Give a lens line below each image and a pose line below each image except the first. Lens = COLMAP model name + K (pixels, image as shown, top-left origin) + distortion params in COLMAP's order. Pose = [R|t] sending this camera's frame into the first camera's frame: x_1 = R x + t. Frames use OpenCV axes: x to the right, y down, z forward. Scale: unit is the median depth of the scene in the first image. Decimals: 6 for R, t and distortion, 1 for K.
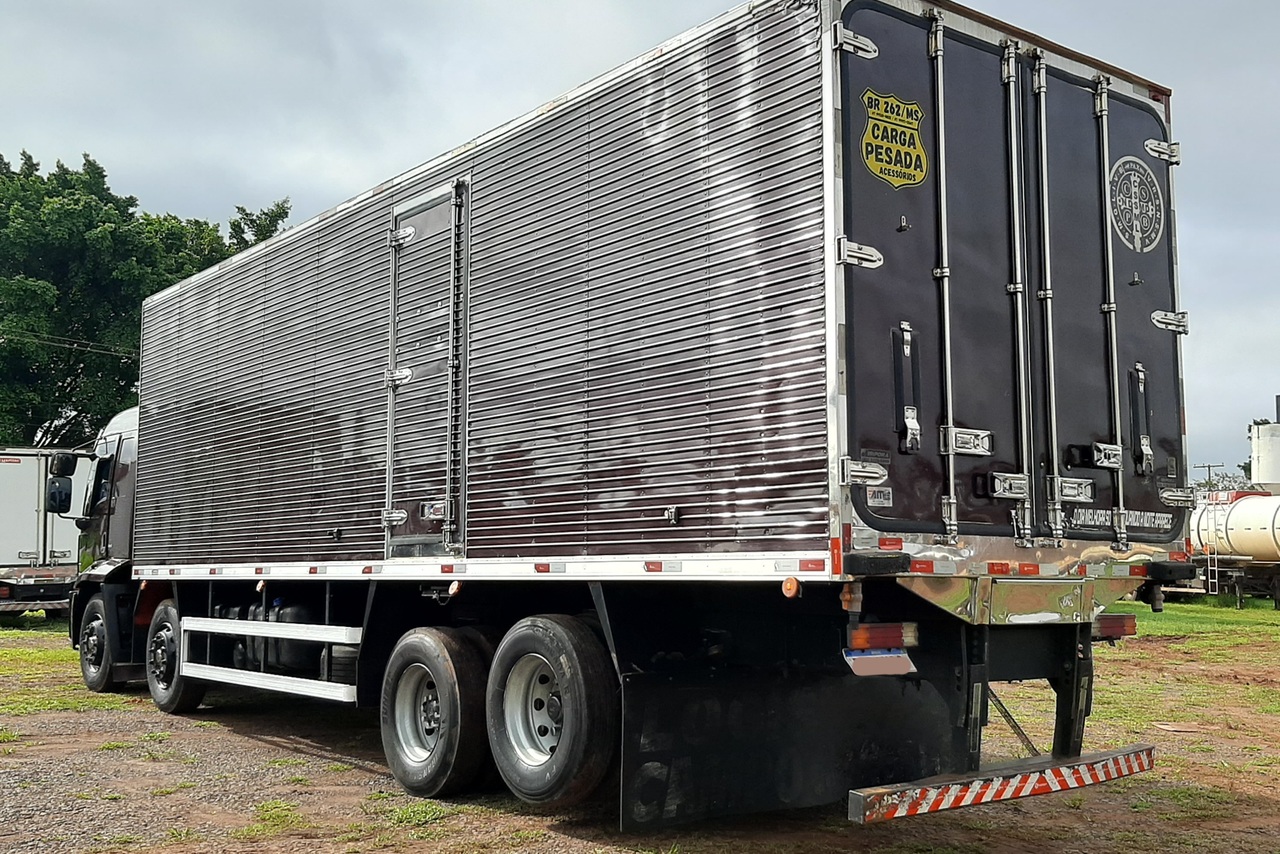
lens RADIAL K [[1338.1, 0, 637.4], [0, 1338.1, 424.7], [0, 0, 1]] dist [0.024709, 0.000000]
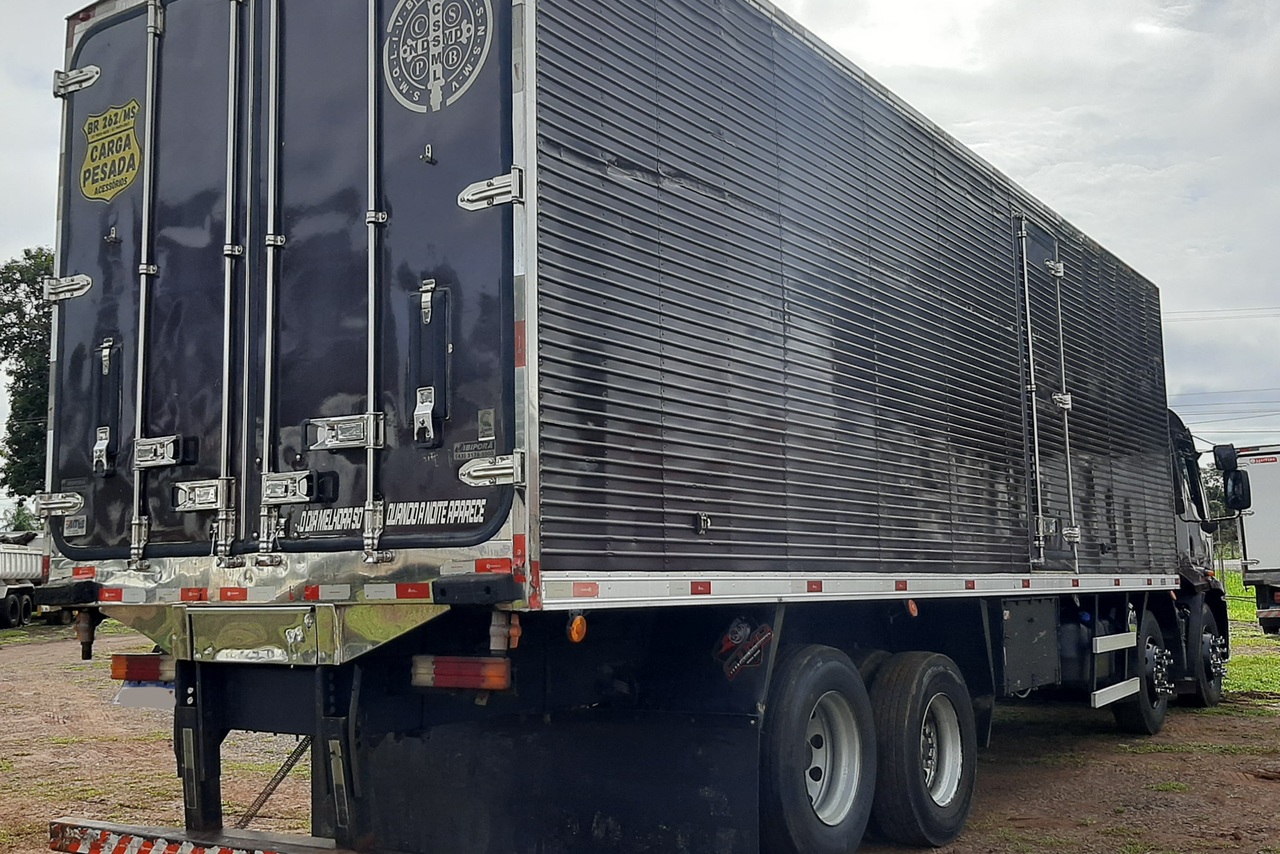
lens RADIAL K [[1338.1, 0, 638.0], [0, 1338.1, 429.7], [0, 0, 1]] dist [0.024709, 0.000000]
pose [[0.314128, -0.121843, -0.941530, 1.170375], [0.122761, 0.988617, -0.086979, 0.112928], [0.941410, -0.088261, 0.325510, 1.002865]]
